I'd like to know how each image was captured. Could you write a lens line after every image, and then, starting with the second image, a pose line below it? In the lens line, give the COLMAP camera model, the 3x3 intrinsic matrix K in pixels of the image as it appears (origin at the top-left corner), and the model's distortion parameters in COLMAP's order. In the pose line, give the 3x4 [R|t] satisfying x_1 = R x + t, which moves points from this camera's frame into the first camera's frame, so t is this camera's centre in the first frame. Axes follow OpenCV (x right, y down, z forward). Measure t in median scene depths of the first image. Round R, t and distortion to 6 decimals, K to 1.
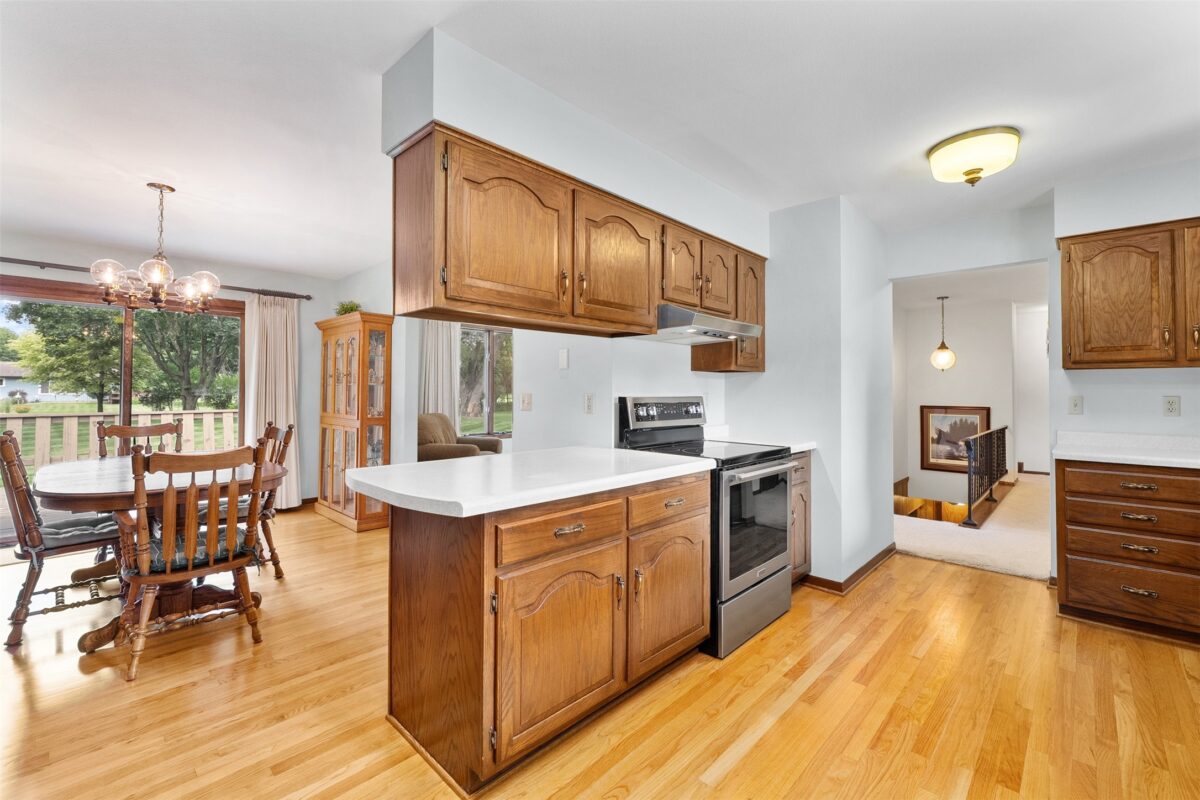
lens RADIAL K [[512.9, 0, 598.2], [0, 512.9, 382.3], [0, 0, 1]] dist [0.001468, -0.000009]
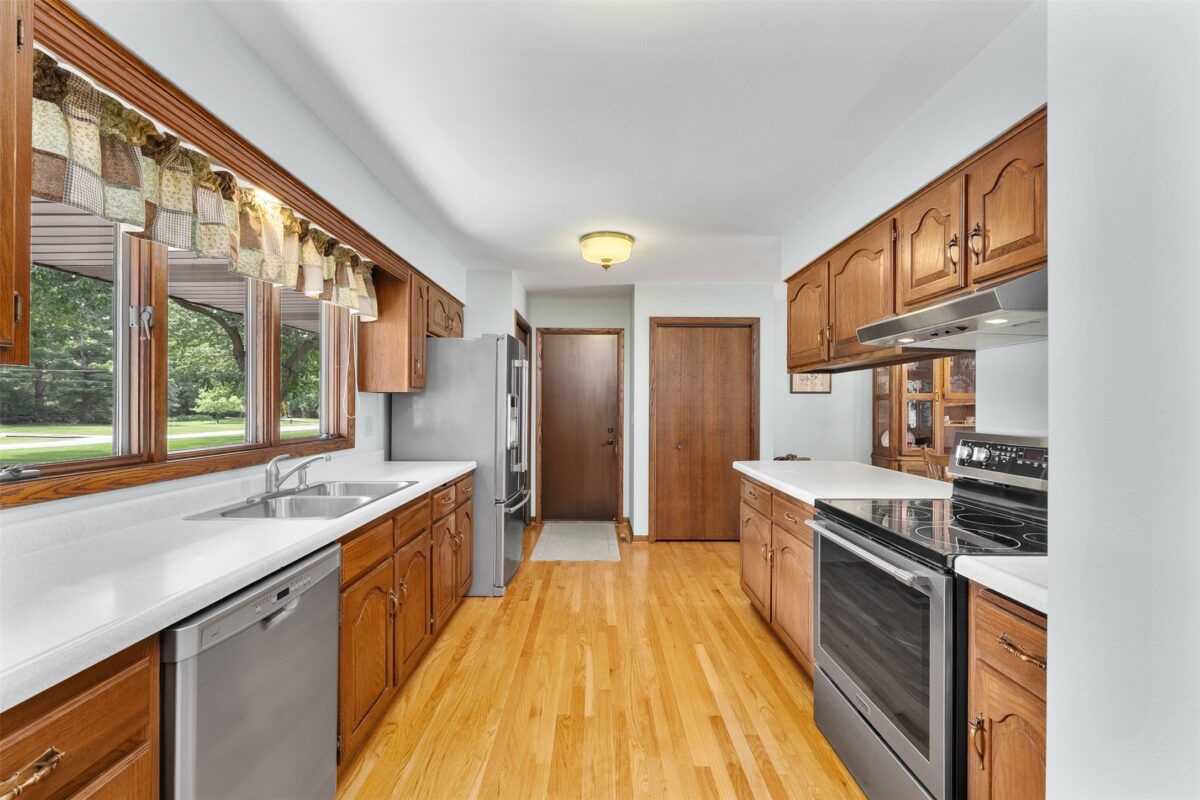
lens RADIAL K [[499.2, 0, 599.0], [0, 499.2, 404.5], [0, 0, 1]] dist [-0.000437, -0.000478]
pose [[-0.720532, -0.009563, -0.693356, 0.978469], [0.003827, 0.999835, -0.017767, 0.000240], [0.693412, -0.015455, -0.720376, 1.199958]]
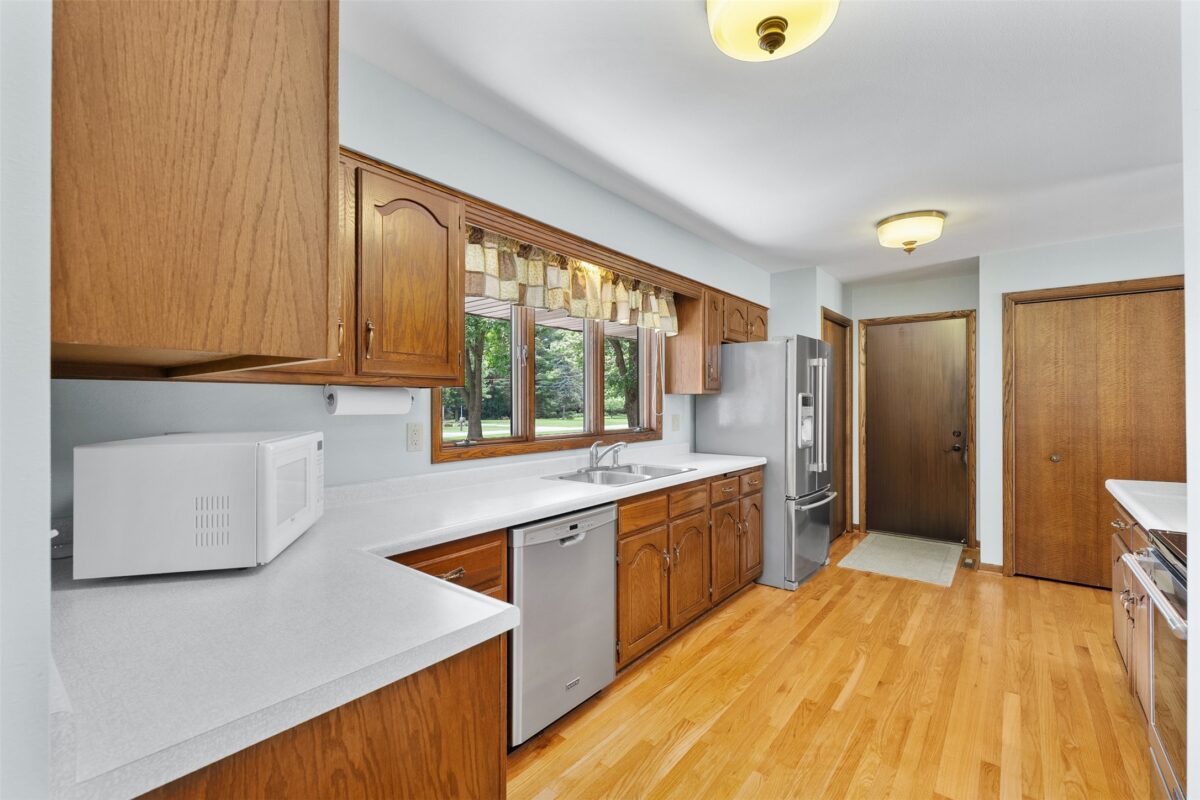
lens RADIAL K [[520.4, 0, 600.0], [0, 520.4, 400.0], [0, 0, 1]] dist [0.000696, -0.000138]
pose [[-0.996223, -0.005037, -0.086682, 0.894164], [-0.003090, 0.999740, -0.022582, -0.000976], [0.086773, -0.022228, -0.995980, 1.423485]]
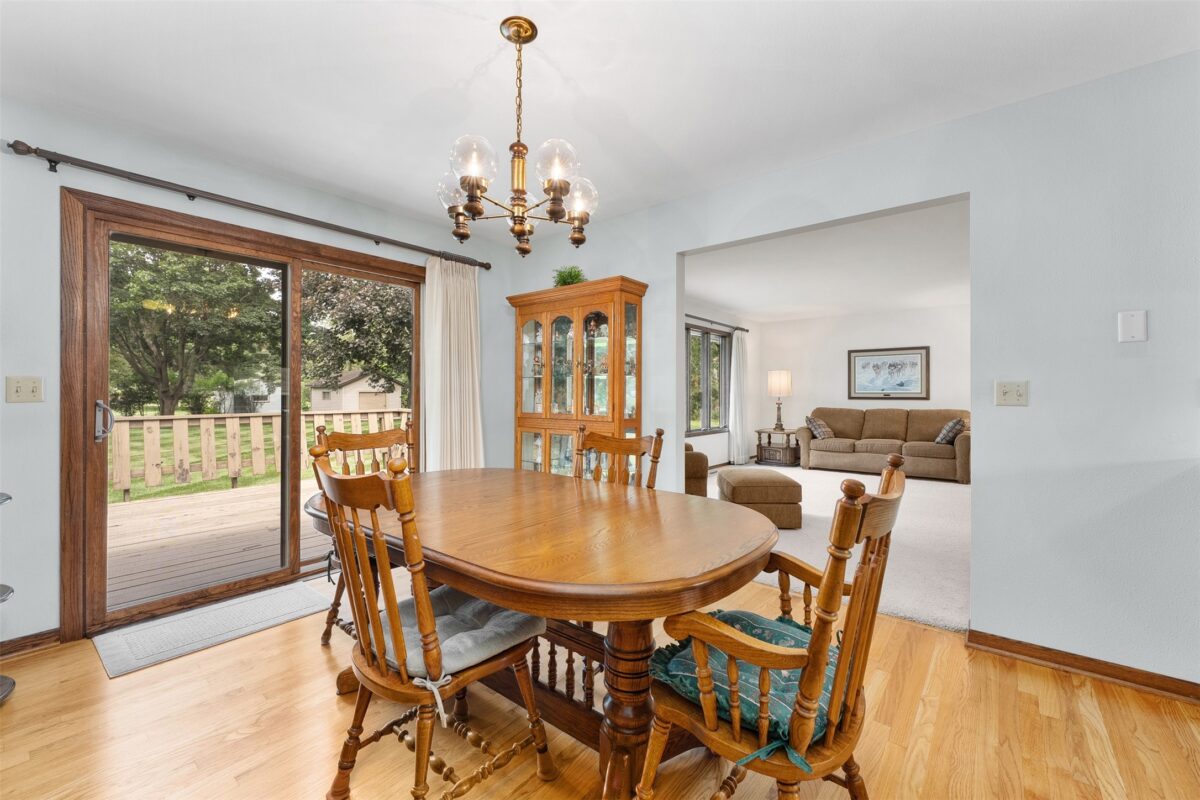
lens RADIAL K [[488.7, 0, 596.4], [0, 488.7, 393.9], [0, 0, 1]] dist [0.001828, -0.000119]
pose [[0.997181, -0.003230, 0.074965, -0.913087], [0.001917, 0.999843, 0.017593, 0.033125], [-0.075010, -0.017400, 0.997031, 0.485060]]
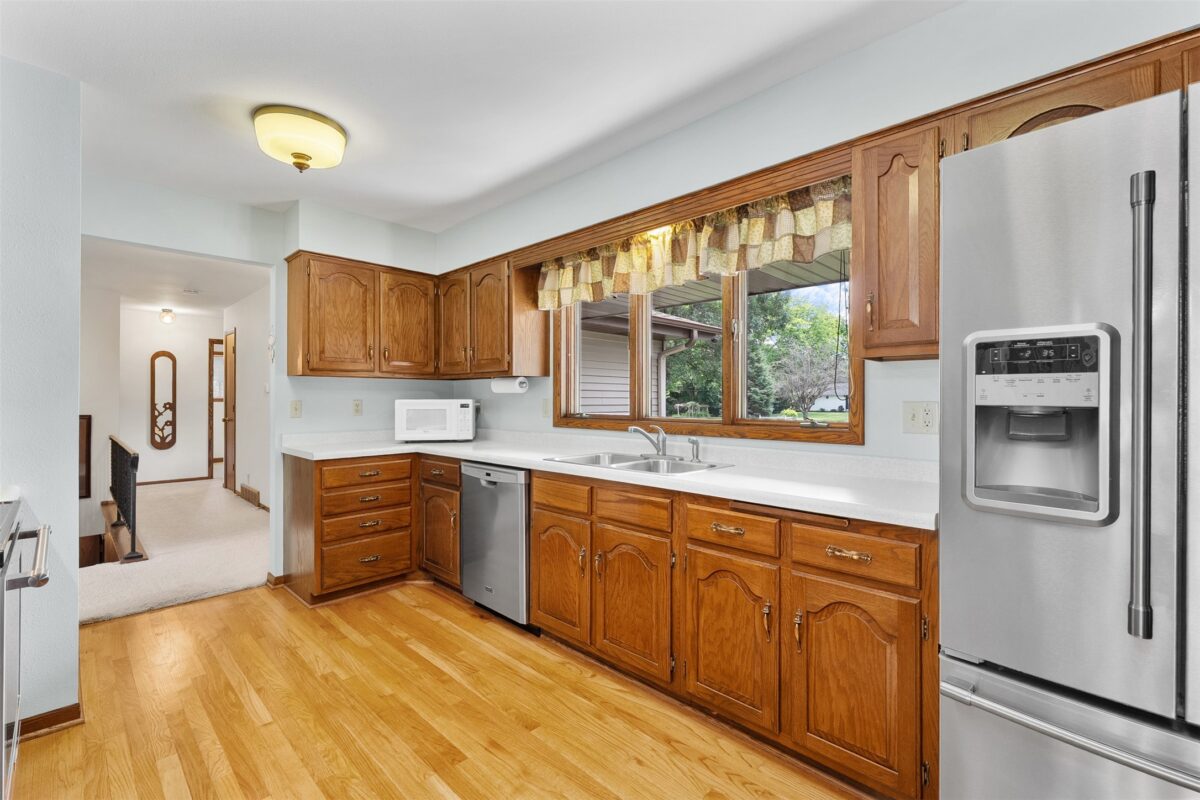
lens RADIAL K [[518.6, 0, 602.4], [0, 518.6, 395.3], [0, 0, 1]] dist [-0.002170, -0.000125]
pose [[0.006116, 0.000437, 0.999981, -0.175831], [-0.016993, 0.999856, -0.000333, 0.006012], [-0.999837, -0.016990, 0.006123, 0.419887]]
